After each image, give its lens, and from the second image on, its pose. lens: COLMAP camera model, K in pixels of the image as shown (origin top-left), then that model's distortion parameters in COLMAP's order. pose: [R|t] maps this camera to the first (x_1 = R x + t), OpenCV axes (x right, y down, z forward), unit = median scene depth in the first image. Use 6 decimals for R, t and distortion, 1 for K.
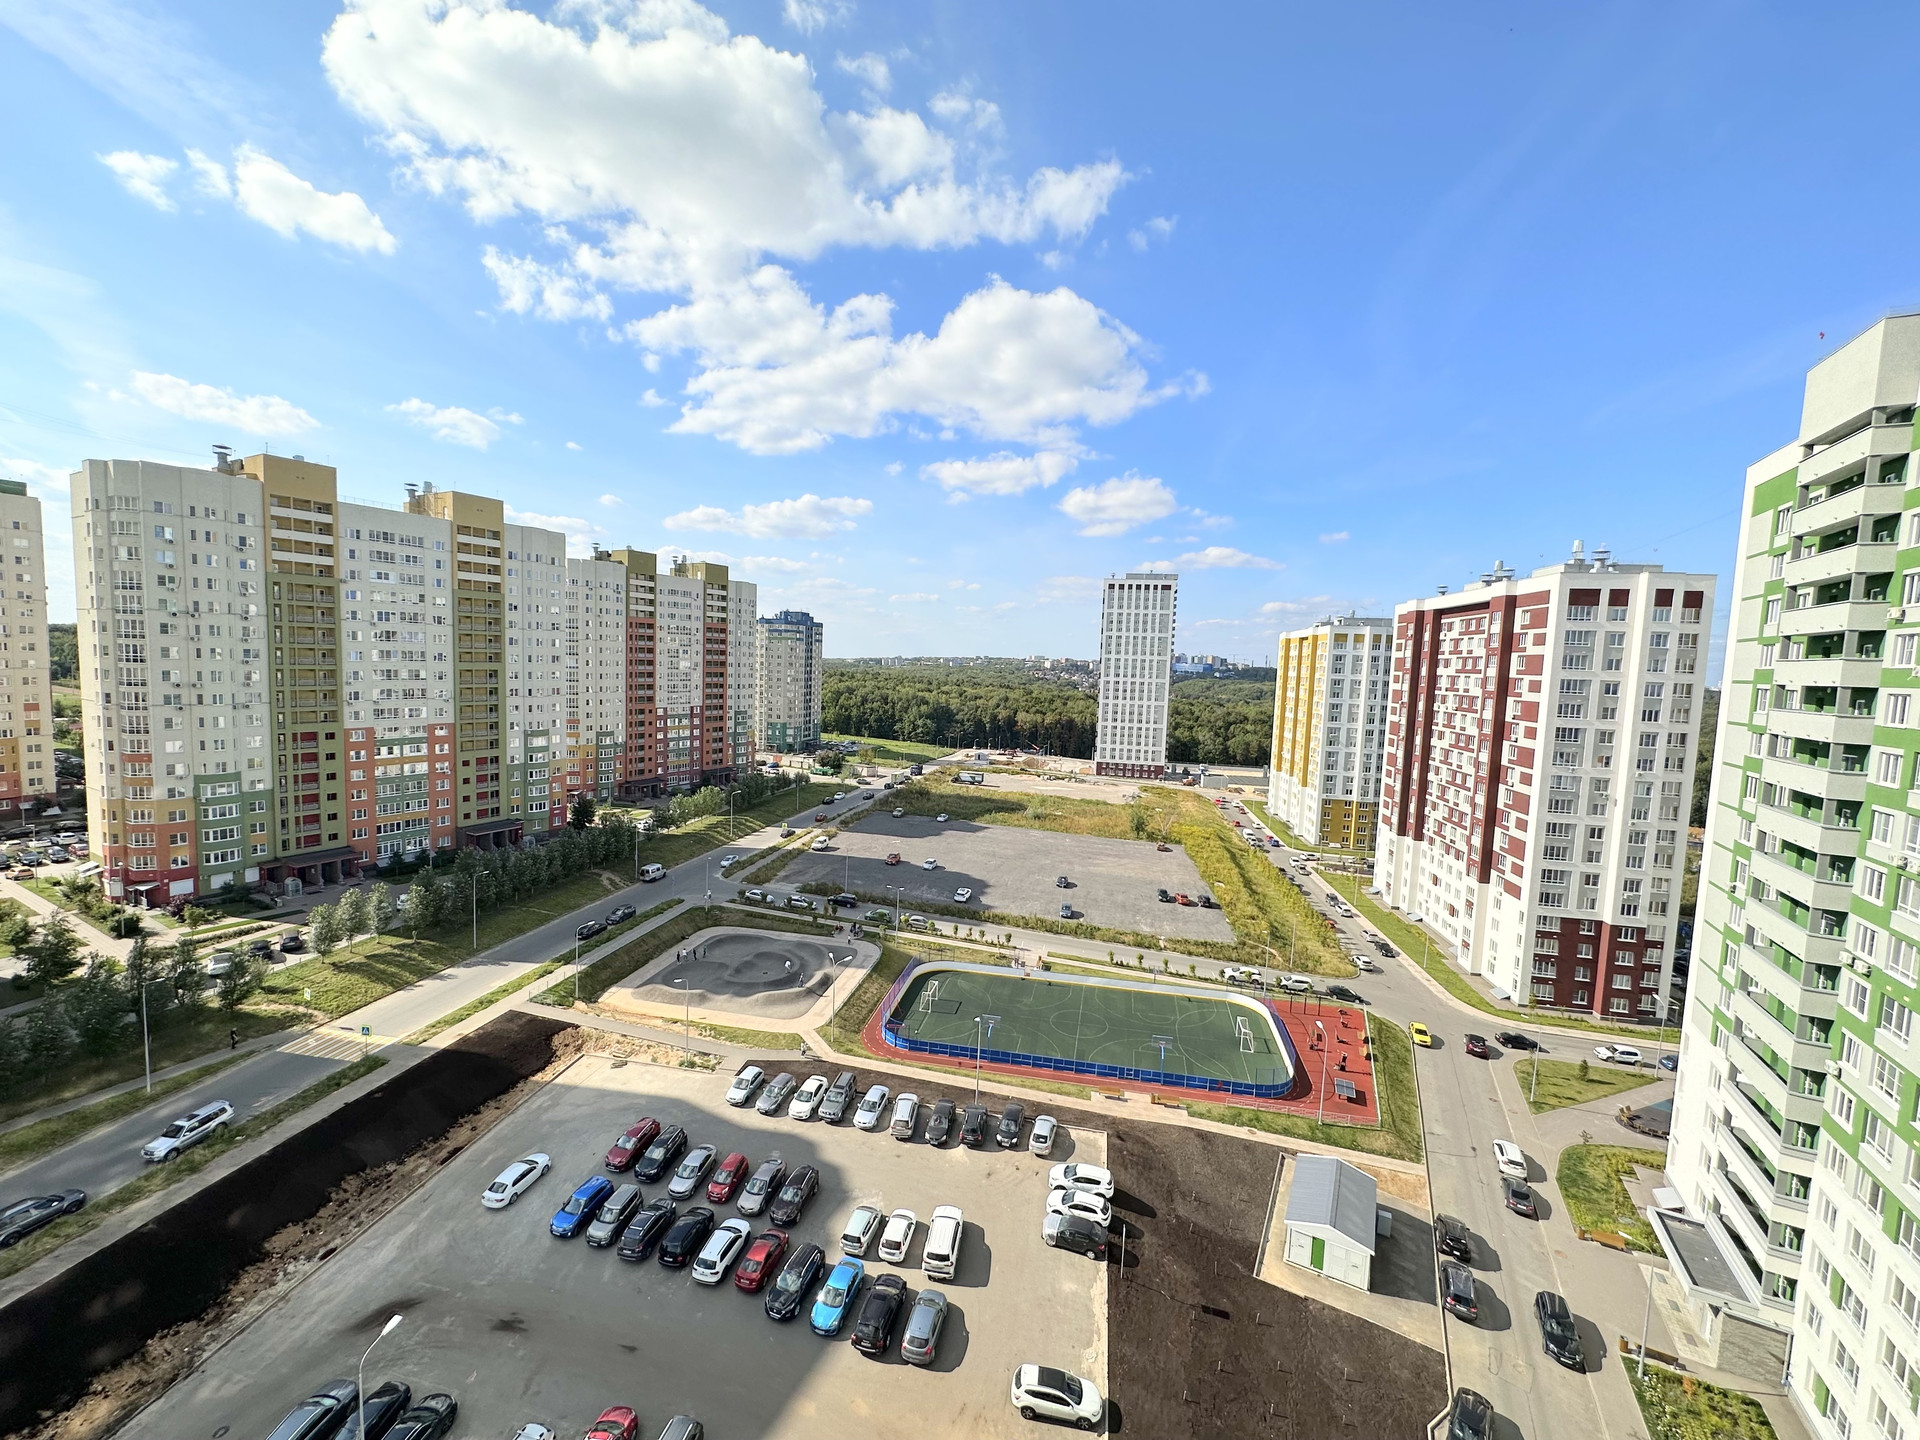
lens RADIAL K [[773.1, 0, 956.8], [0, 773.1, 717.6], [0, 0, 1]] dist [-0.001246, 0.000228]
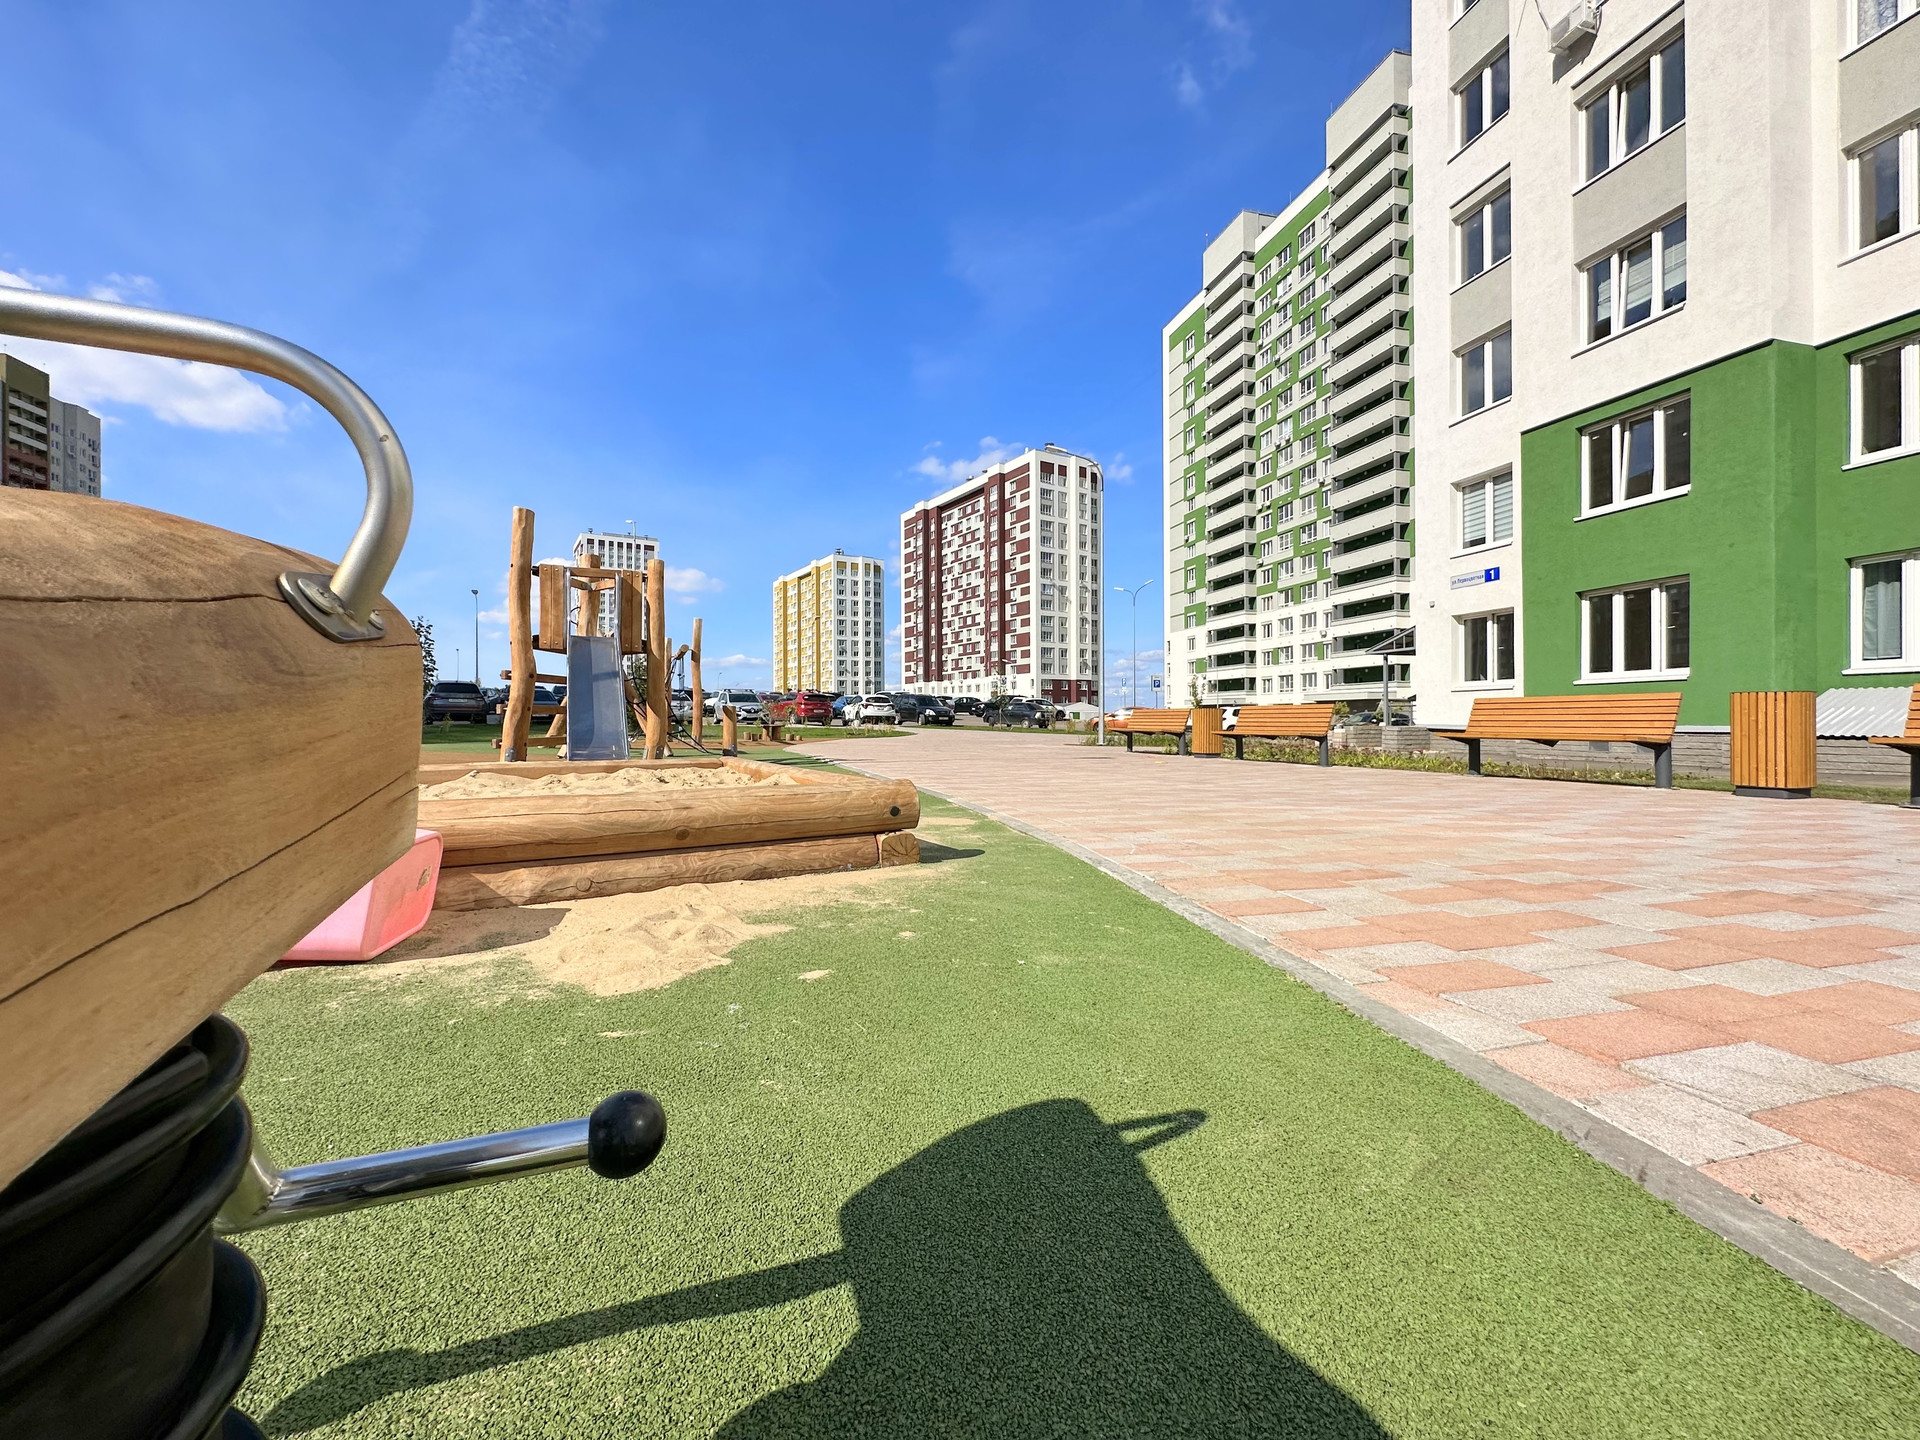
lens RADIAL K [[773.1, 0, 956.8], [0, 773.1, 717.6], [0, 0, 1]] dist [-0.001246, 0.000228]
pose [[0.725157, -0.027291, 0.688043, -0.365970], [0.087783, 0.994725, -0.053062, 0.371525], [-0.682966, 0.098877, 0.723727, 0.042087]]
